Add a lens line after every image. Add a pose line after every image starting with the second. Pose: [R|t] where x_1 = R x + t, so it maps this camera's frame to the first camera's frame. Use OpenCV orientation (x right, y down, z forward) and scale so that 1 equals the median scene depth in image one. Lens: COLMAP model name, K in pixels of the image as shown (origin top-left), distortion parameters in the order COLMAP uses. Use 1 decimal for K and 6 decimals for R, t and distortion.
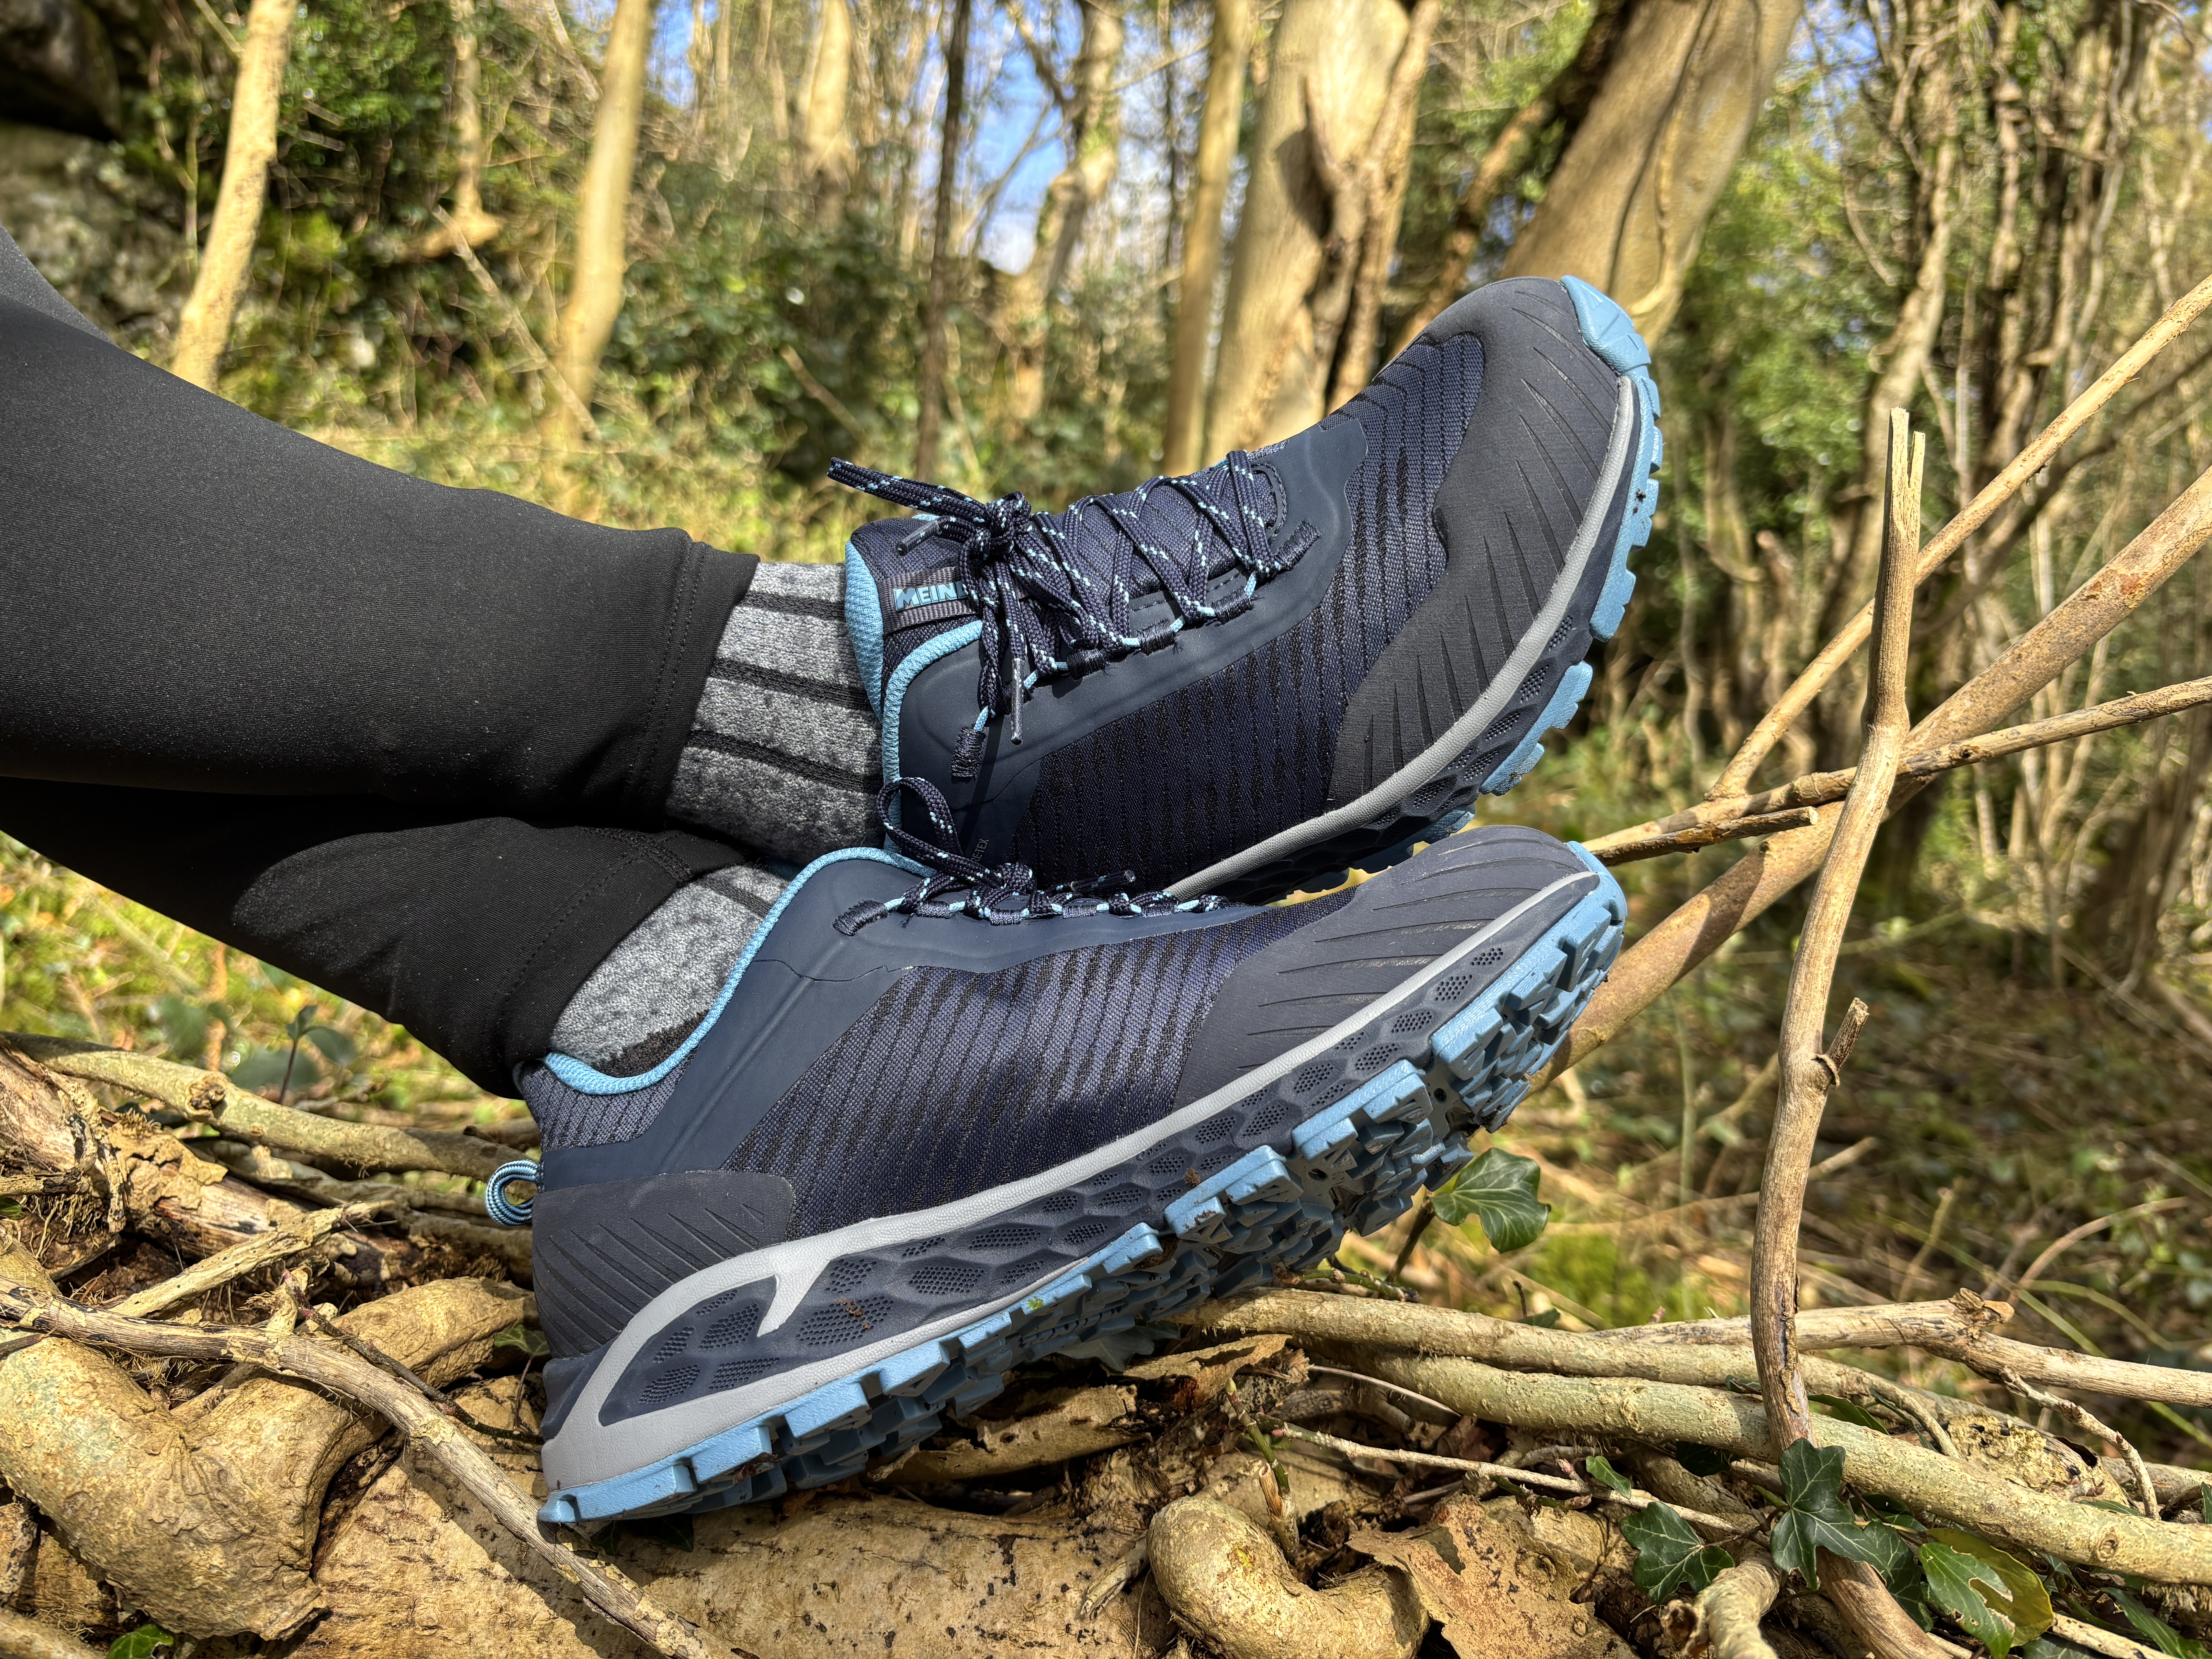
lens RADIAL K [[1725.8, 0, 1101.4], [0, 1725.8, 846.4], [0, 0, 1]] dist [0.007963, -0.010422]
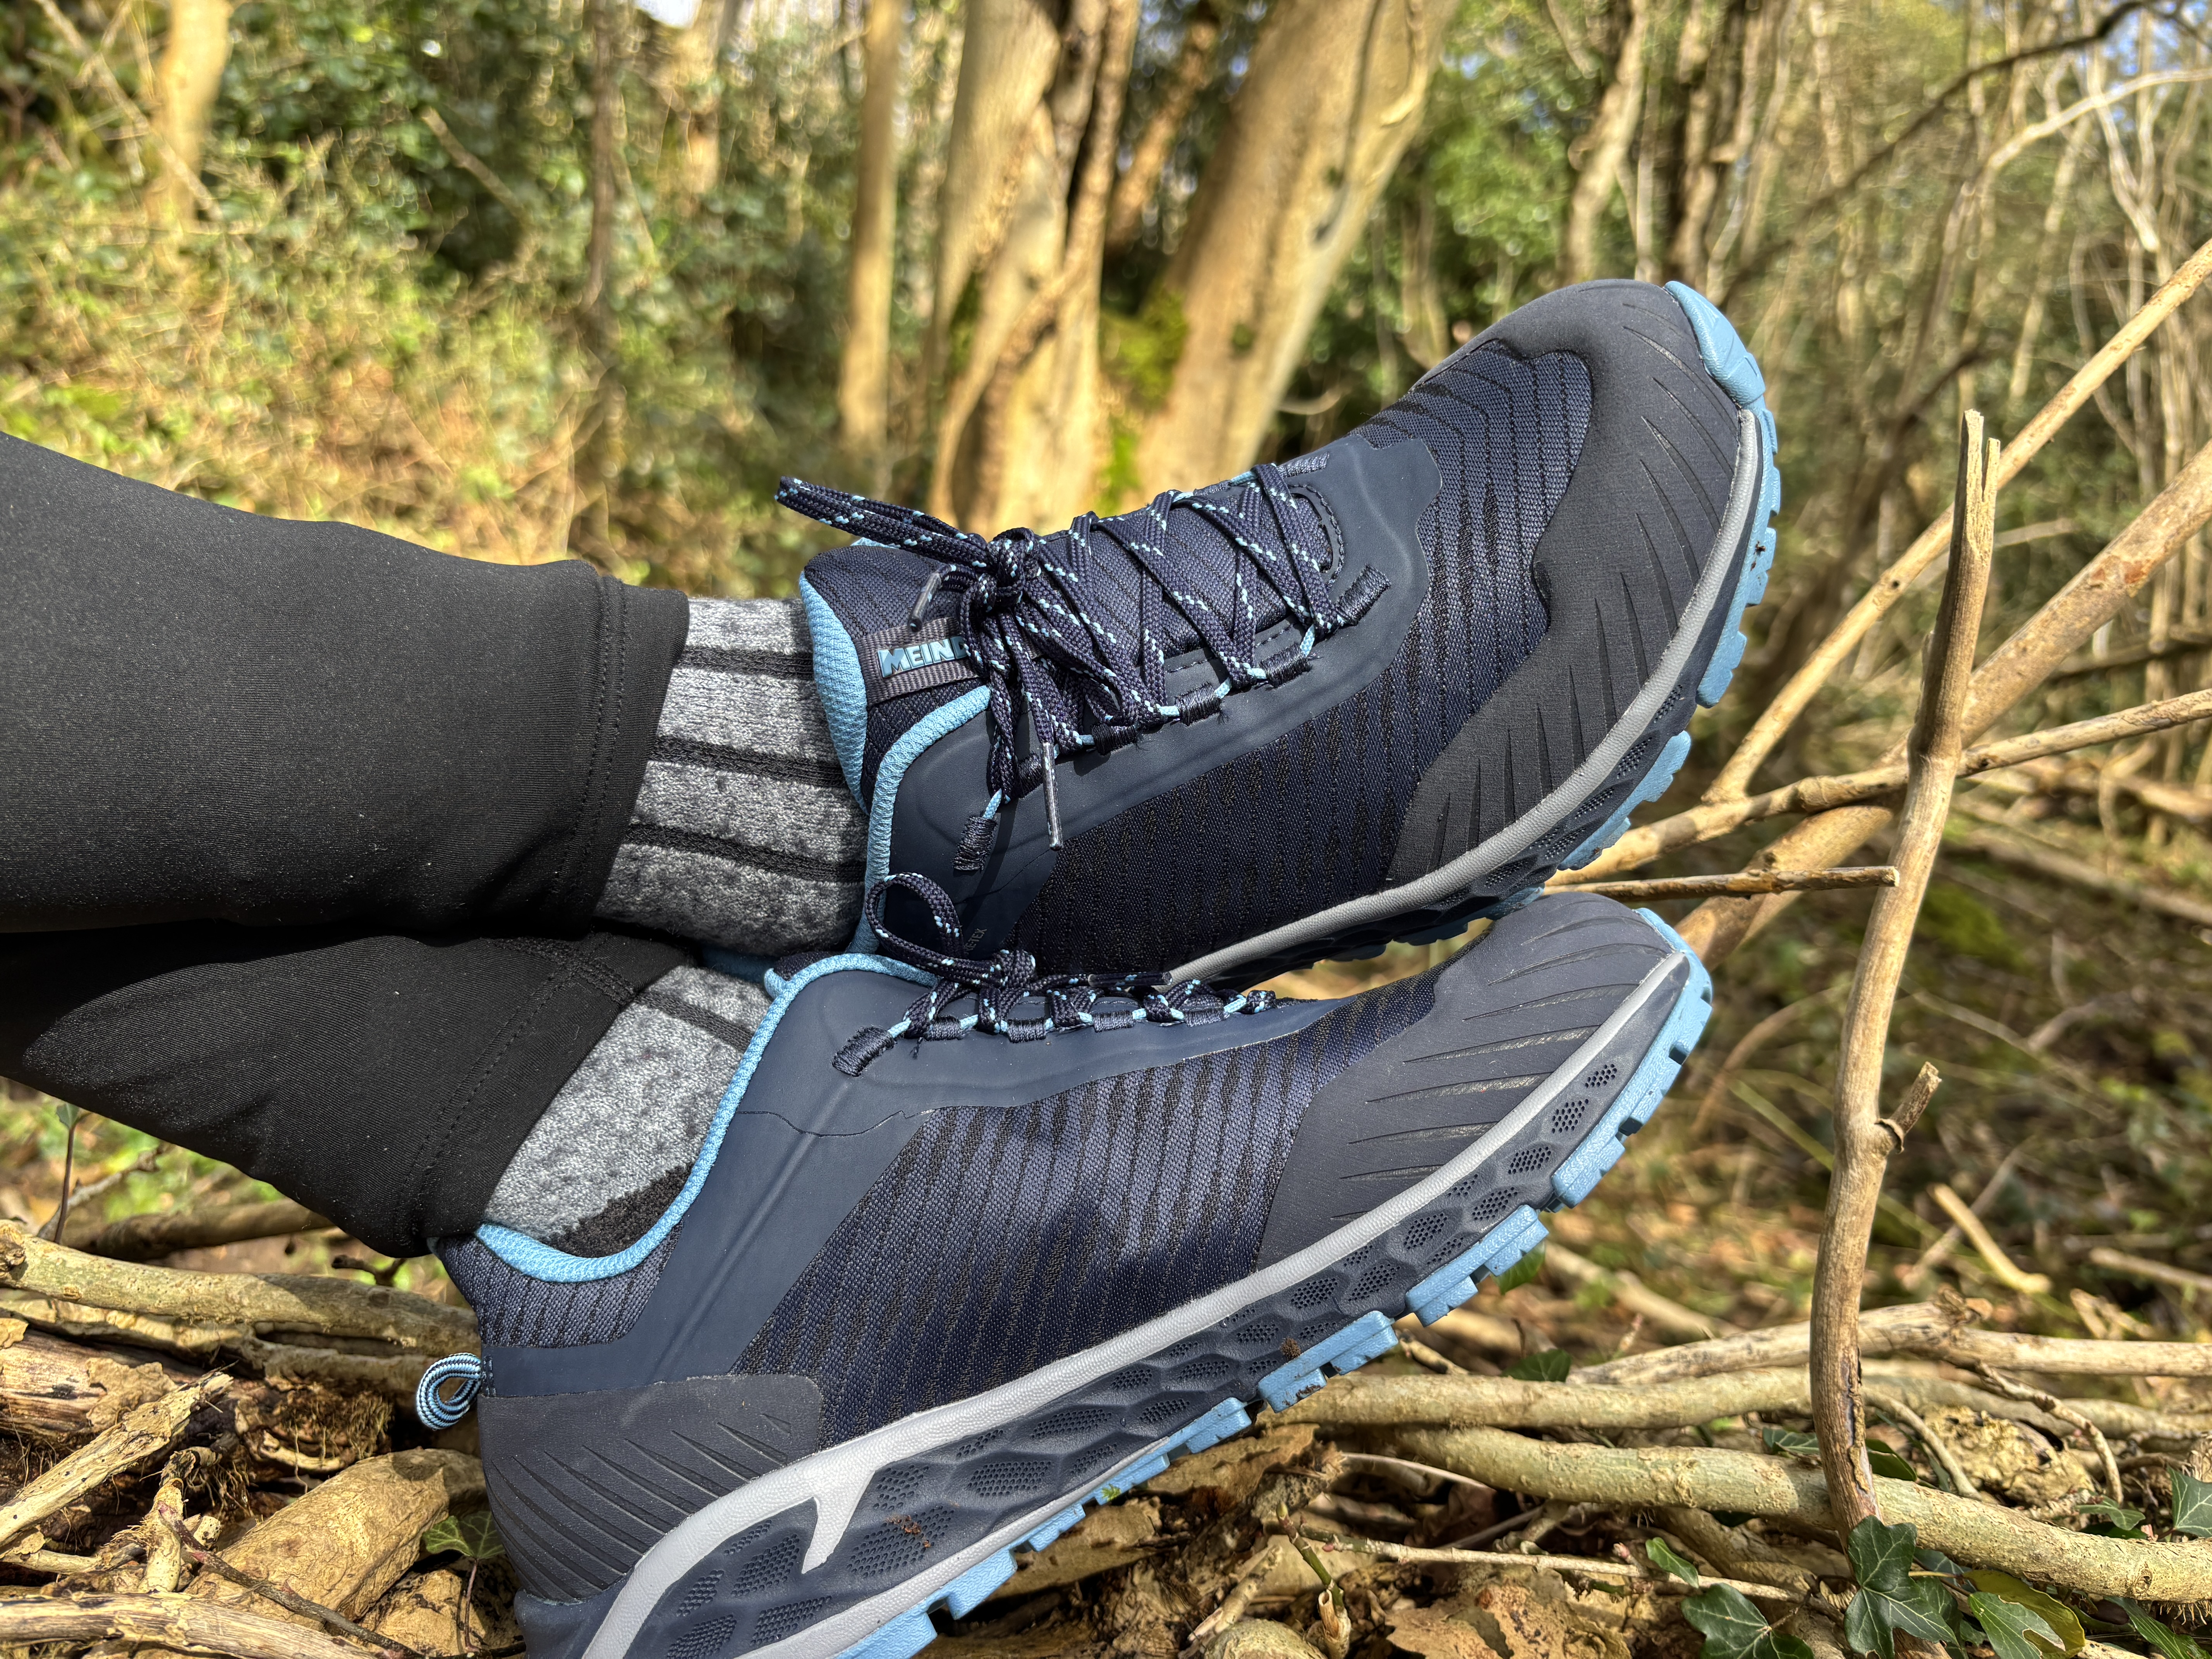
lens RADIAL K [[1731.1, 0, 1104.6], [0, 1731.1, 872.6], [0, 0, 1]] dist [-0.003325, 0.005959]
pose [[0.984273, -0.050154, 0.169383, -0.154870], [0.027184, 0.990432, 0.135300, -0.148793], [-0.174548, -0.128567, 0.976219, 0.158123]]
